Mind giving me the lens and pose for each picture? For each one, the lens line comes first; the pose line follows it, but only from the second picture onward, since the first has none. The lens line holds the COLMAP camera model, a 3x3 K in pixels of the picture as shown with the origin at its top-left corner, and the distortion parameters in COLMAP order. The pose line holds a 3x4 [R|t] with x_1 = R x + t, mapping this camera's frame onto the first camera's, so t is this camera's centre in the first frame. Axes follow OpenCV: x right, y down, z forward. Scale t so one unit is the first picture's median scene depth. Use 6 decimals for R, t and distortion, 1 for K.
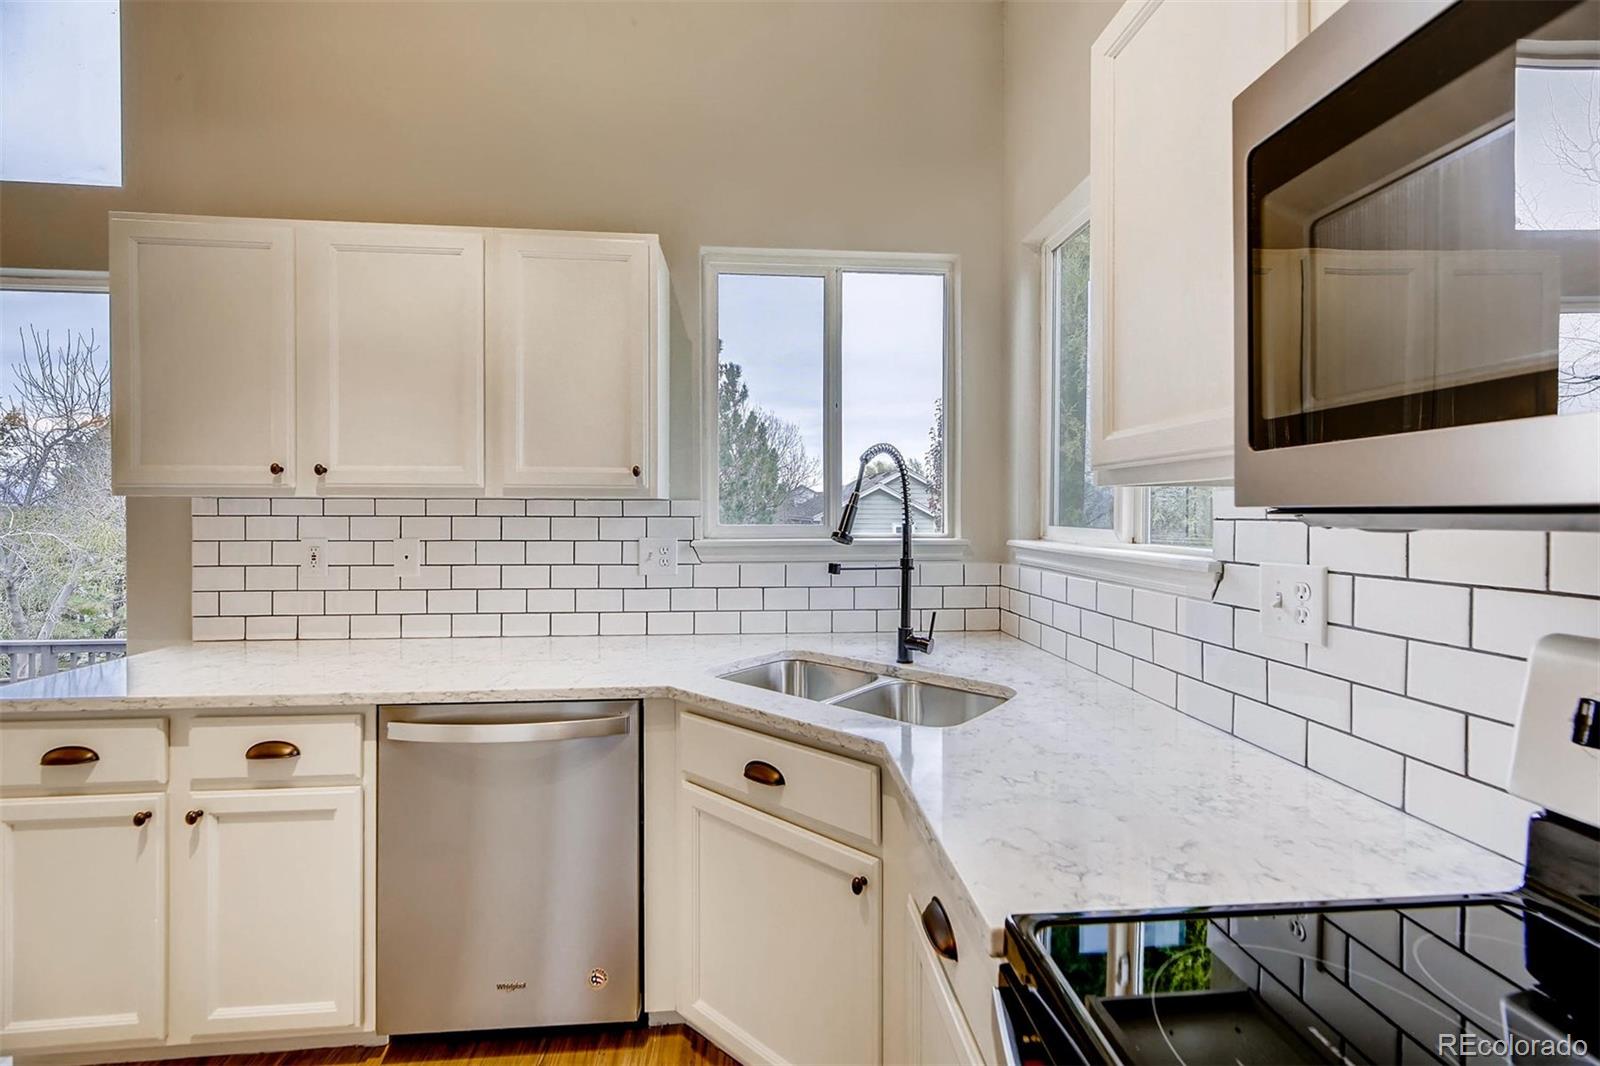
lens RADIAL K [[649.0, 0, 805.4], [0, 649.0, 521.1], [0, 0, 1]] dist [-0.003535, -0.000251]
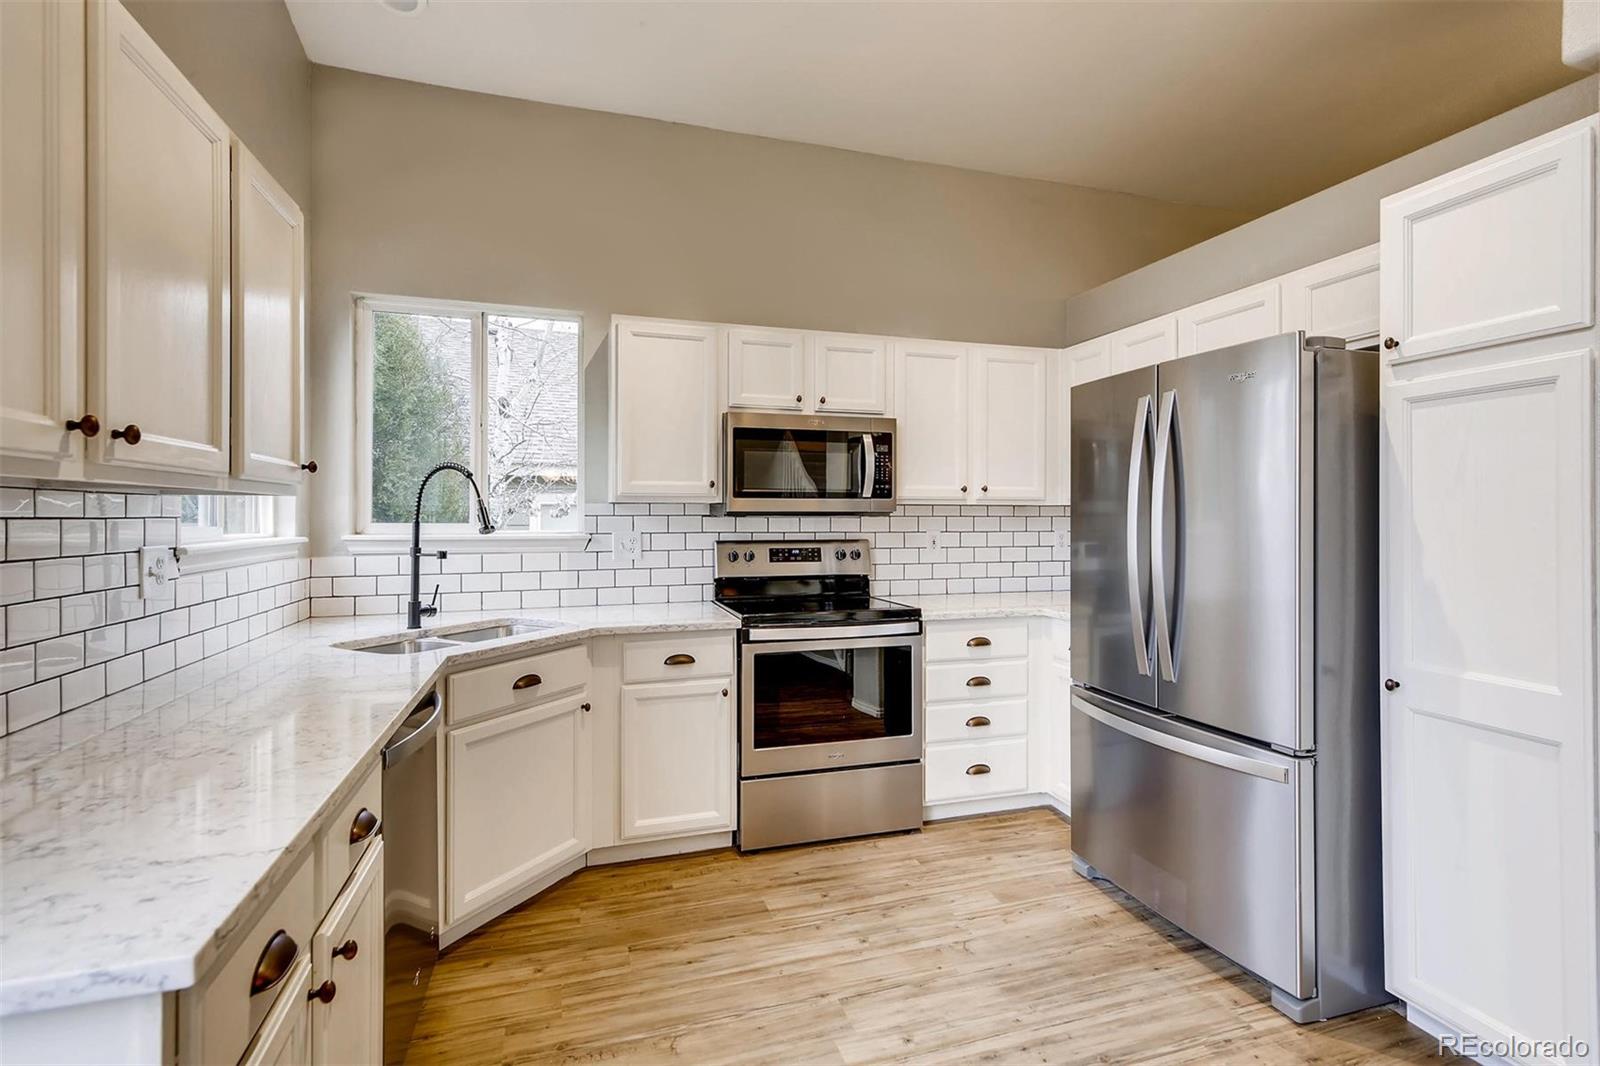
lens RADIAL K [[768.3, 0, 807.4], [0, 768.3, 522.8], [0, 0, 1]] dist [0.007863, 0.000215]
pose [[-0.217197, -0.011686, 0.976058, -1.520464], [0.011403, 0.999830, 0.014508, -0.005927], [-0.976061, 0.014281, -0.217027, 0.566855]]
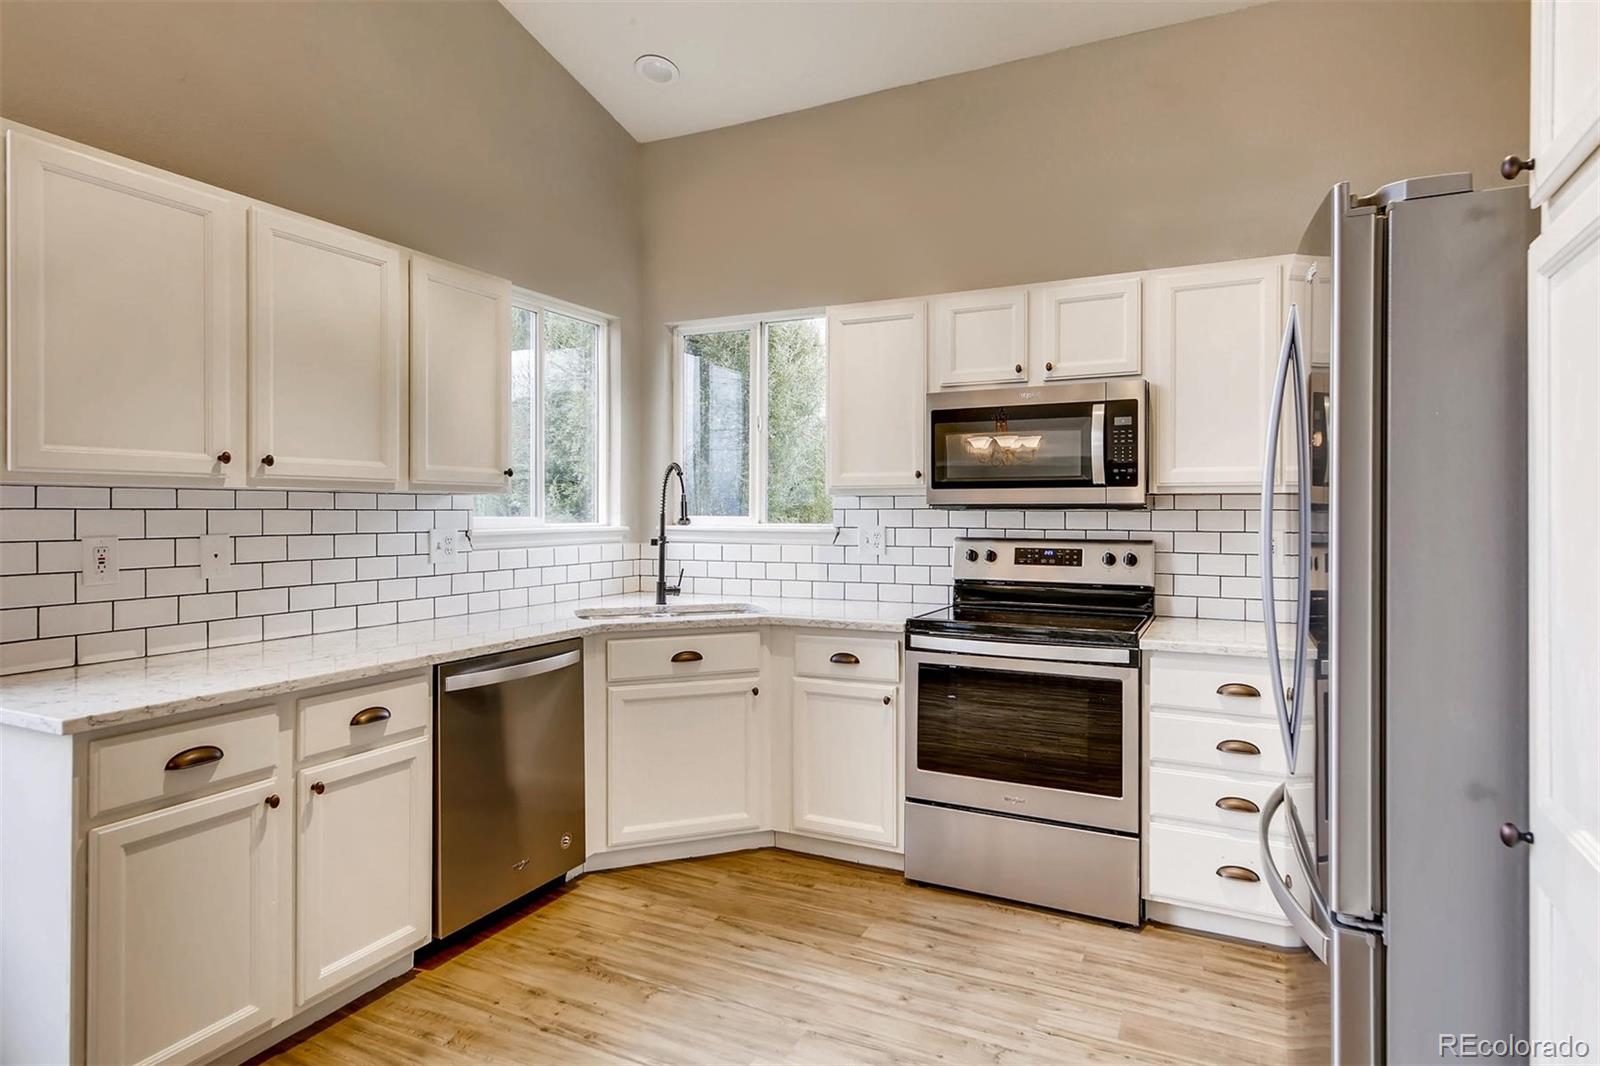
lens RADIAL K [[882.6, 0, 797.8], [0, 882.6, 524.5], [0, 0, 1]] dist [0.014618, 0.000045]
pose [[0.526045, -0.015258, 0.850320, -1.453170], [0.011343, 0.999876, 0.010924, 0.010194], [-0.850381, 0.003899, 0.526152, -0.374495]]
